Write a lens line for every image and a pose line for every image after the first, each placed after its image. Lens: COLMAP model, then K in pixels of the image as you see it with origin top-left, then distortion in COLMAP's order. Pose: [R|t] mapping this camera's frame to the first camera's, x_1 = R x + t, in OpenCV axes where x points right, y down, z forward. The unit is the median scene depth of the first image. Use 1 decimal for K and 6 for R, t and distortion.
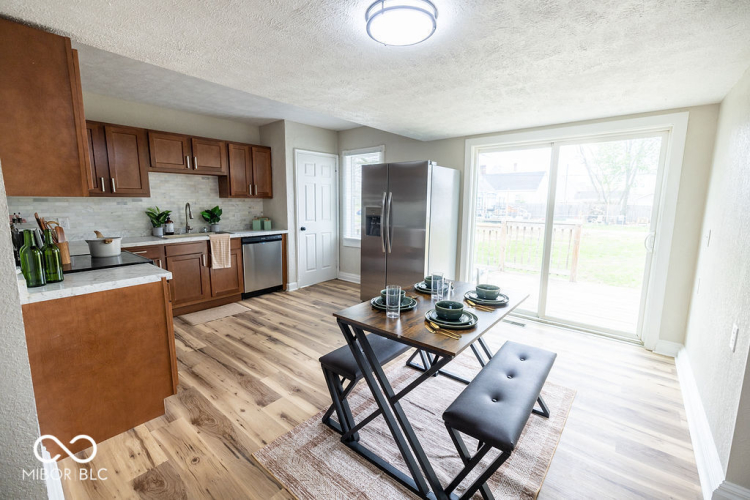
lens RADIAL K [[318.4, 0, 371.7], [0, 318.4, 245.5], [0, 0, 1]] dist [0.002615, 0.000156]
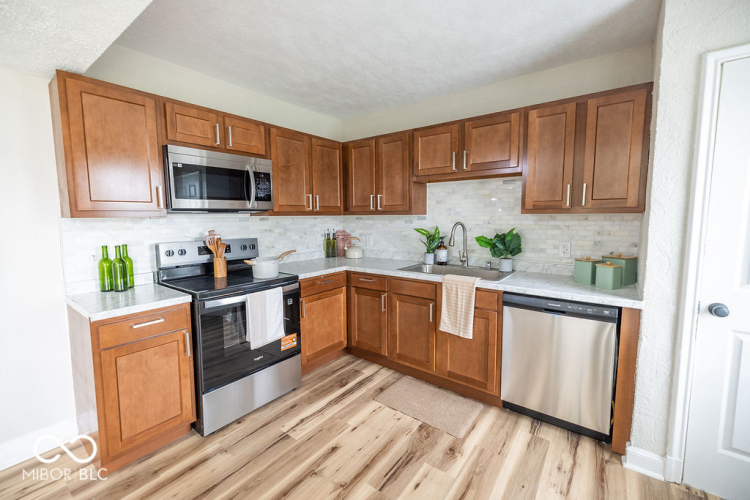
lens RADIAL K [[312.9, 0, 372.2], [0, 312.9, 244.6], [0, 0, 1]] dist [0.002860, 0.000092]
pose [[0.051566, 0.085916, -0.994967, 0.071078], [-0.134233, 0.987848, 0.078344, -0.109773], [0.989607, 0.129518, 0.062472, 0.754207]]
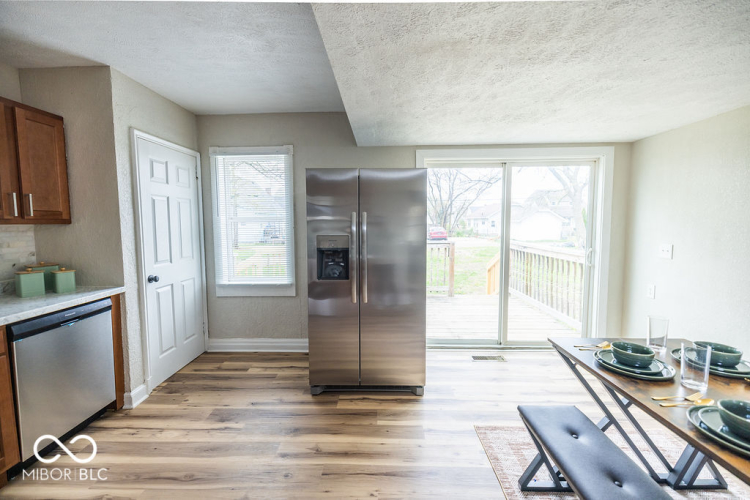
lens RADIAL K [[312.9, 0, 372.2], [0, 312.9, 244.6], [0, 0, 1]] dist [0.002860, 0.000092]
pose [[0.784339, -0.057743, 0.617639, -0.290391], [0.099503, 0.994477, -0.033385, -0.065366], [-0.612300, 0.087642, 0.785753, 0.414571]]
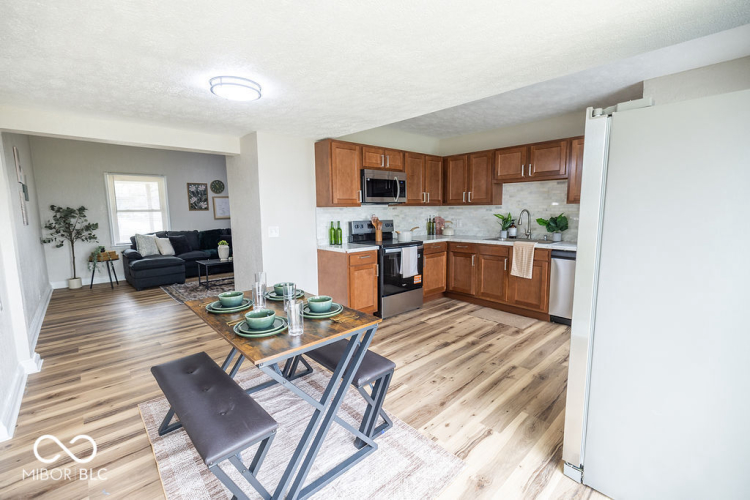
lens RADIAL K [[321.1, 0, 371.3], [0, 321.1, 246.9], [0, 0, 1]] dist [-0.000067, -0.000137]
pose [[-0.131675, 0.113277, -0.984799, 0.512484], [-0.129933, 0.982906, 0.130433, -0.082155], [0.982741, 0.145132, -0.114706, 0.620476]]
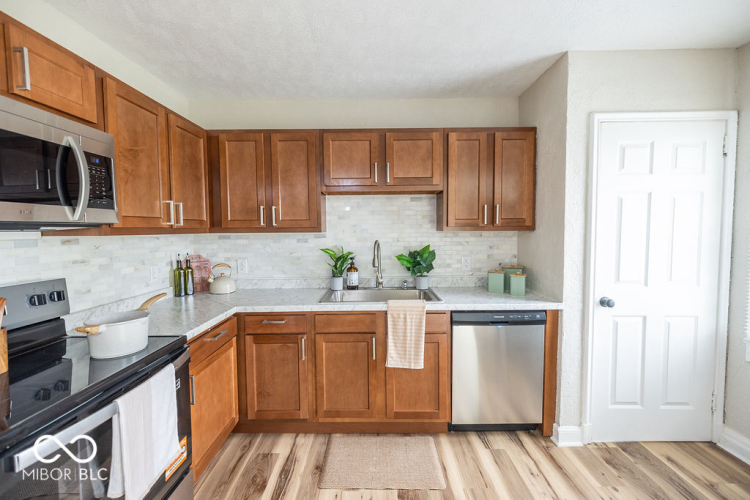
lens RADIAL K [[315.9, 0, 371.8], [0, 315.9, 244.9], [0, 0, 1]] dist [0.000902, 0.000416]
pose [[0.641642, 0.024389, -0.766616, -0.115603], [-0.095782, 0.994218, -0.048537, -0.091018], [0.761000, 0.104572, 0.640269, 0.584131]]
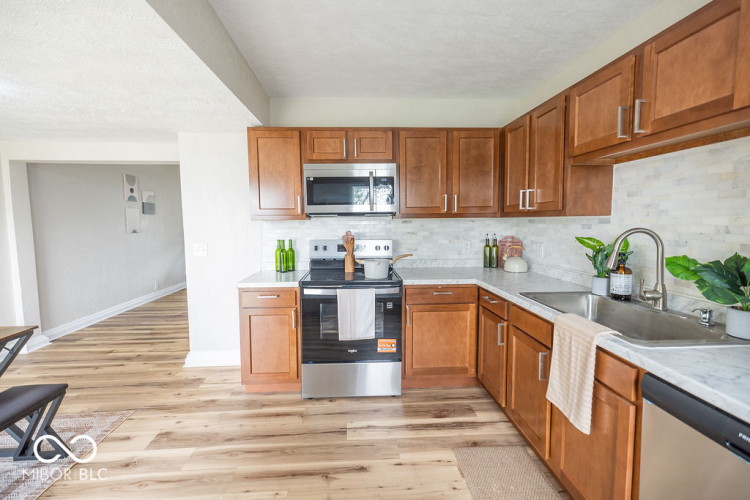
lens RADIAL K [[318.4, 0, 371.7], [0, 318.4, 245.5], [0, 0, 1]] dist [0.002615, 0.000156]
pose [[-0.719821, 0.054821, -0.691992, -0.082398], [-0.093758, 0.980063, 0.175172, -0.144709], [0.687799, 0.190972, -0.700330, 1.011604]]
